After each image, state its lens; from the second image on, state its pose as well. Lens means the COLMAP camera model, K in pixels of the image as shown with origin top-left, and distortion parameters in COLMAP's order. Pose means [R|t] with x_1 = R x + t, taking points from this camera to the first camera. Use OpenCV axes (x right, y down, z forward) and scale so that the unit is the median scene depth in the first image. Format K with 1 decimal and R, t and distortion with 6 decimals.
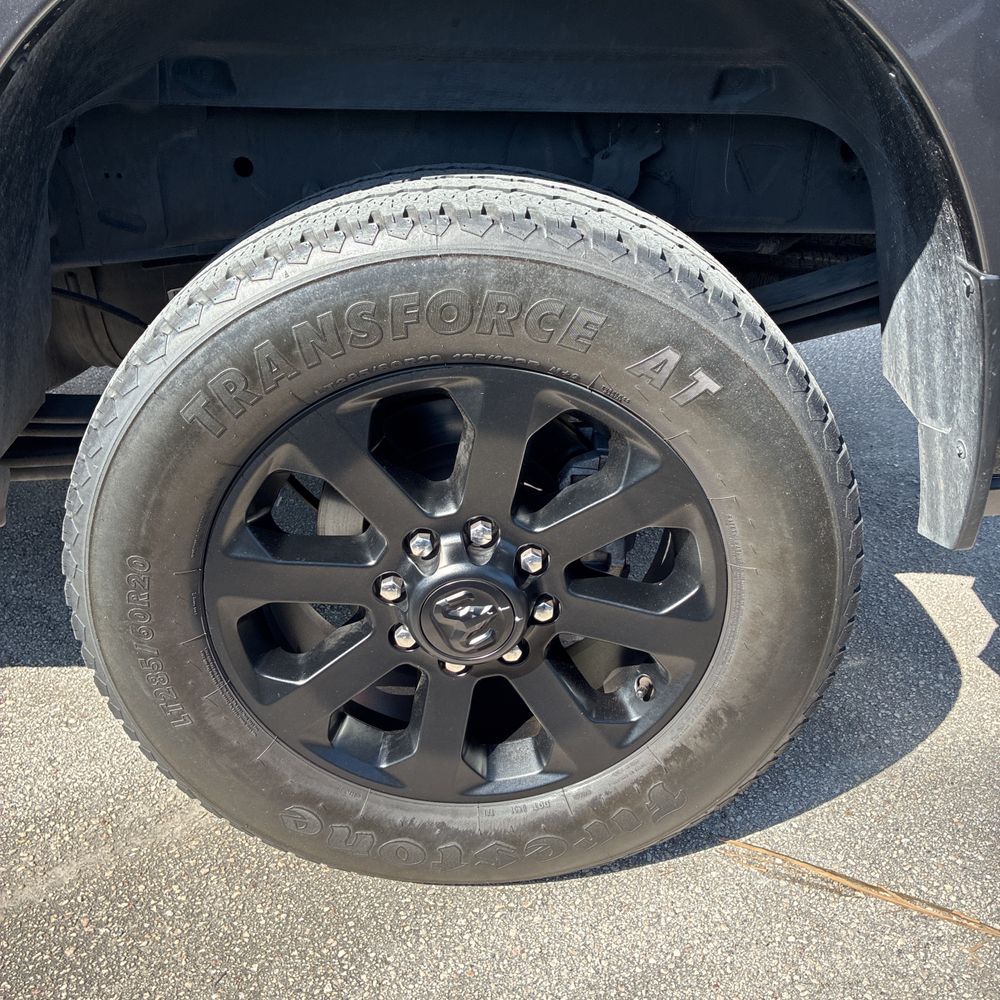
lens RADIAL K [[1041.1, 0, 497.0], [0, 1041.1, 491.0], [0, 0, 1]] dist [0.044815, -0.049090]
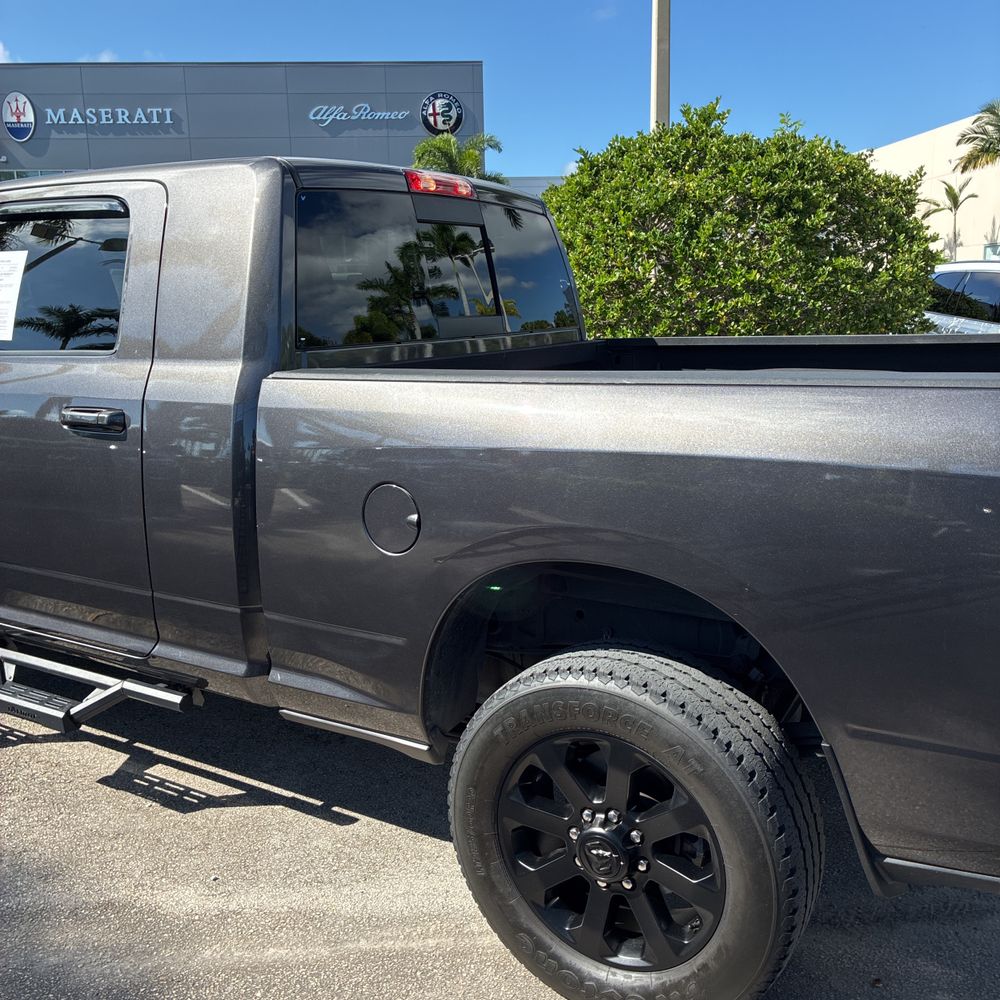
lens RADIAL K [[1041.1, 0, 497.0], [0, 1041.1, 491.0], [0, 0, 1]] dist [0.044815, -0.049090]
pose [[0.839189, 0.073770, -0.538814, 0.878752], [-0.219593, 0.952363, -0.211621, -0.086350], [0.497535, 0.295909, 0.815412, -1.038436]]
